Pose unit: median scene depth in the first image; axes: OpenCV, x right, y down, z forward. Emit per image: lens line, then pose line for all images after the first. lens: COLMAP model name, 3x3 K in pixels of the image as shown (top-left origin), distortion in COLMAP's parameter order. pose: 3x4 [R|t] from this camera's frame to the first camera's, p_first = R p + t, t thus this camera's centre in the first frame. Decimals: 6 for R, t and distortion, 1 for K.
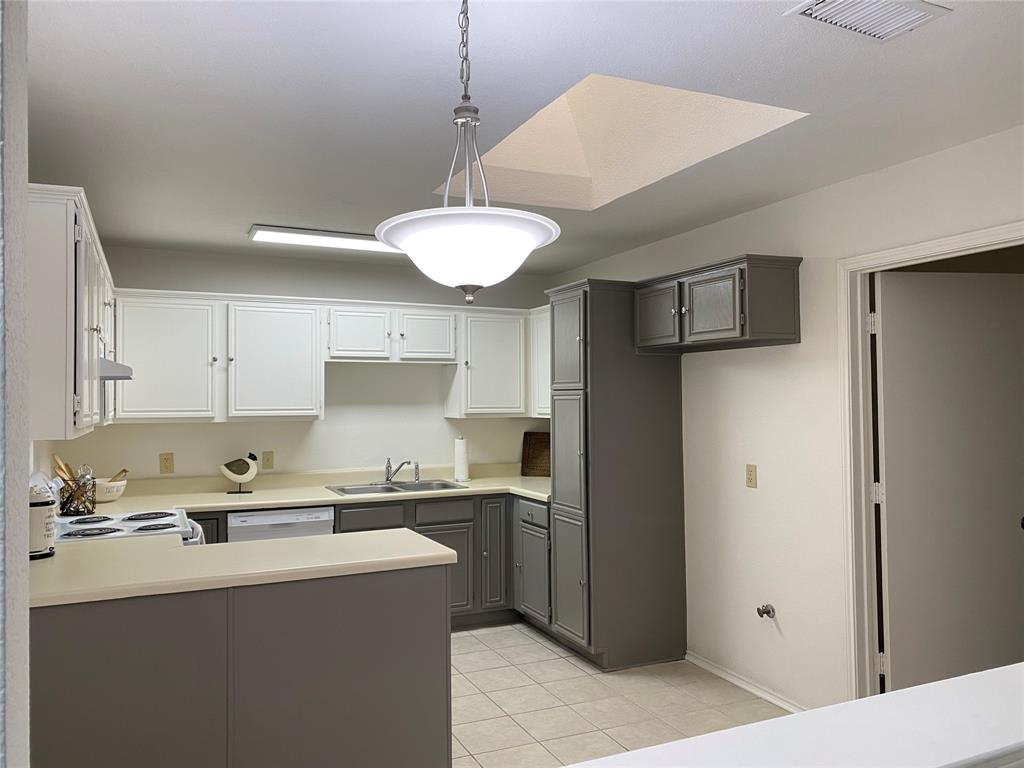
lens RADIAL K [[778.4, 0, 506.5], [0, 778.4, 379.1], [0, 0, 1]] dist [0.059675, -0.065435]
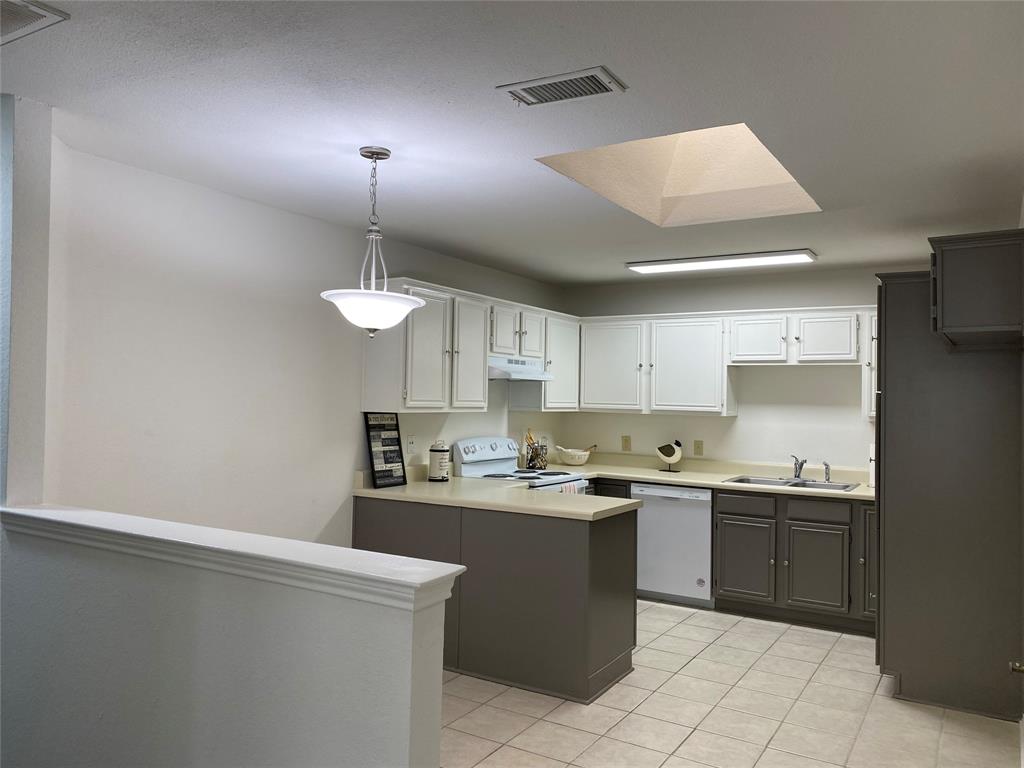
lens RADIAL K [[778.4, 0, 506.5], [0, 778.4, 379.1], [0, 0, 1]] dist [0.059675, -0.065435]
pose [[0.560817, -0.001139, -0.827939, 0.550108], [-0.000722, 0.999998, -0.001865, 0.000150], [0.827939, 0.001643, 0.560815, 0.086272]]
